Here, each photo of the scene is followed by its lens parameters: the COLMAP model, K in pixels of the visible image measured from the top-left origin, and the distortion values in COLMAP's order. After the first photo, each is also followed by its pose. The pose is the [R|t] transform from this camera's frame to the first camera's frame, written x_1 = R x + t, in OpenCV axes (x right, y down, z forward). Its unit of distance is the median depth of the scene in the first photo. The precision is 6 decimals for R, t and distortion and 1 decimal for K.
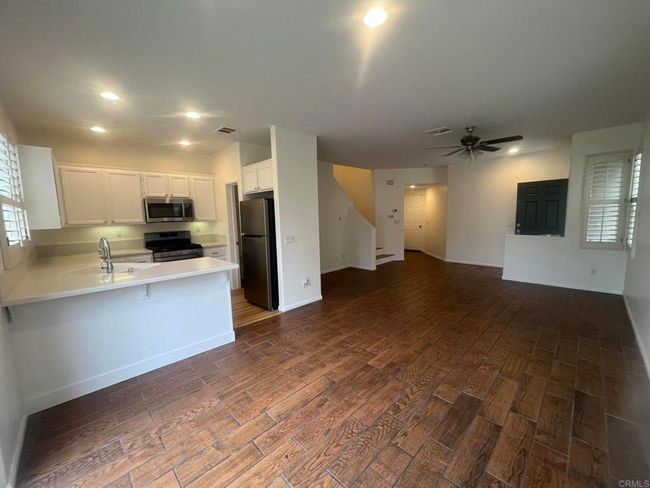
lens RADIAL K [[261.9, 0, 325.0], [0, 261.9, 244.0], [0, 0, 1]] dist [-0.000559, -0.000062]
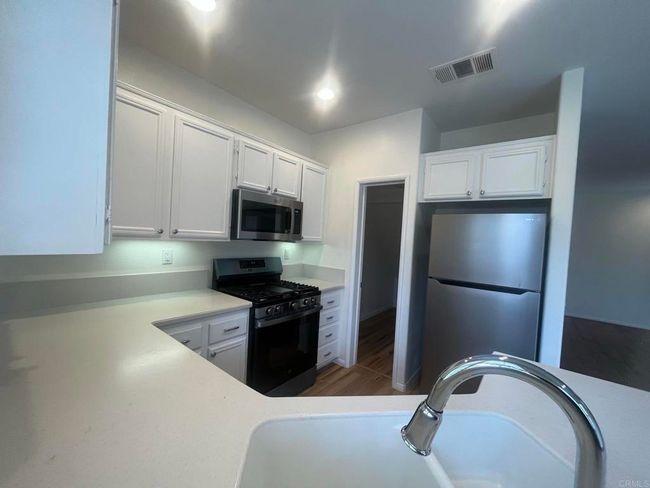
lens RADIAL K [[261.9, 0, 325.0], [0, 261.9, 244.0], [0, 0, 1]] dist [-0.000559, -0.000062]
pose [[0.986683, 0.076792, 0.143388, -0.571749], [-0.063730, 0.993570, -0.093576, -0.037802], [-0.149652, 0.083192, 0.985233, 0.492722]]
